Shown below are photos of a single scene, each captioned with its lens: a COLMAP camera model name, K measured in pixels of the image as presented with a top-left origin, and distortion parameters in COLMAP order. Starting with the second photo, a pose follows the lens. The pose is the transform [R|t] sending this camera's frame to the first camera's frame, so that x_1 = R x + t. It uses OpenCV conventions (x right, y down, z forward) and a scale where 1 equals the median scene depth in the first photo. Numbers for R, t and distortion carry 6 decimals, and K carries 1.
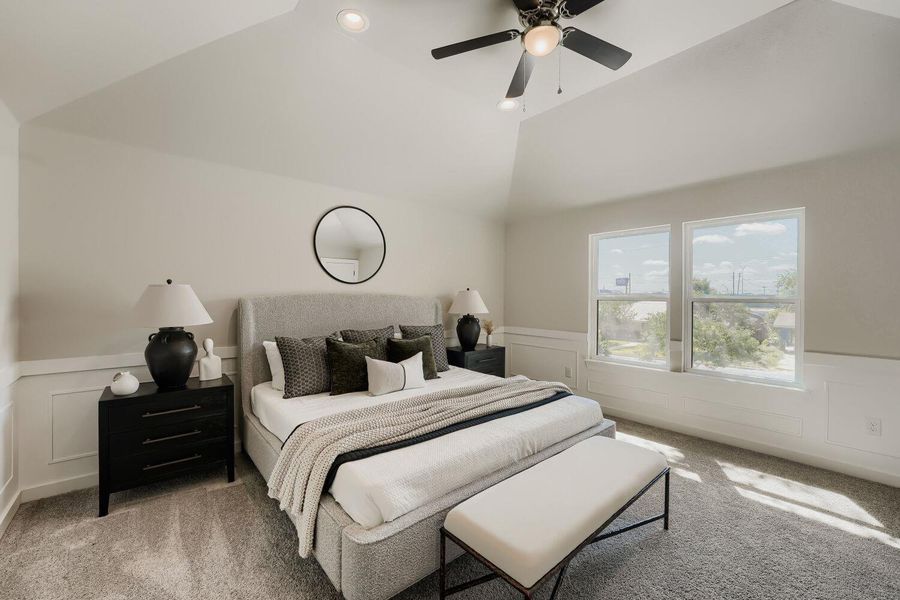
lens RADIAL K [[363.8, 0, 449.9], [0, 363.8, 296.8], [0, 0, 1]] dist [-0.024563, 0.000550]
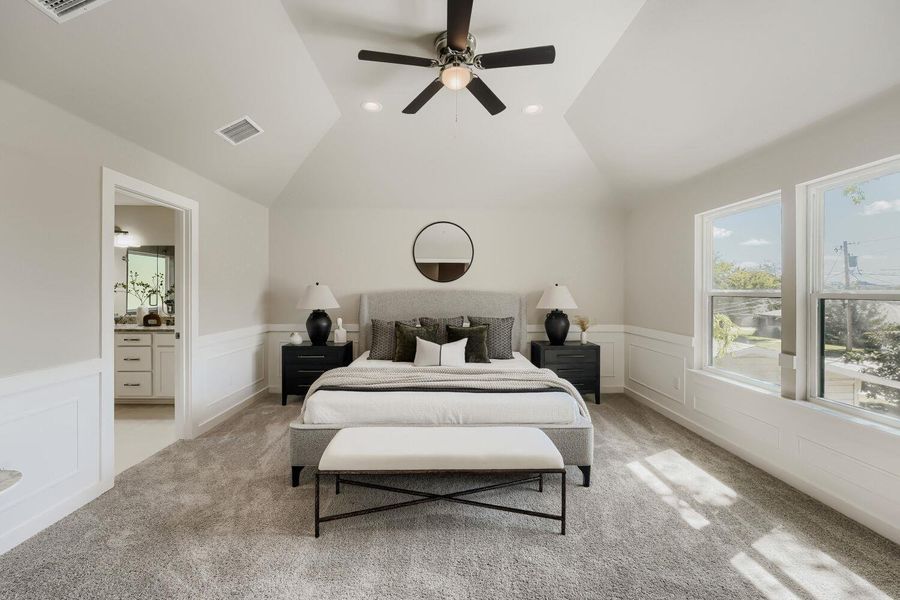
lens RADIAL K [[363.8, 0, 433.3], [0, 363.8, 295.1], [0, 0, 1]] dist [-0.024563, 0.000550]
pose [[0.750092, 0.002280, -0.661330, 0.678840], [0.002773, 0.999974, 0.006593, 0.001327], [0.661328, -0.006779, 0.750066, 0.033898]]
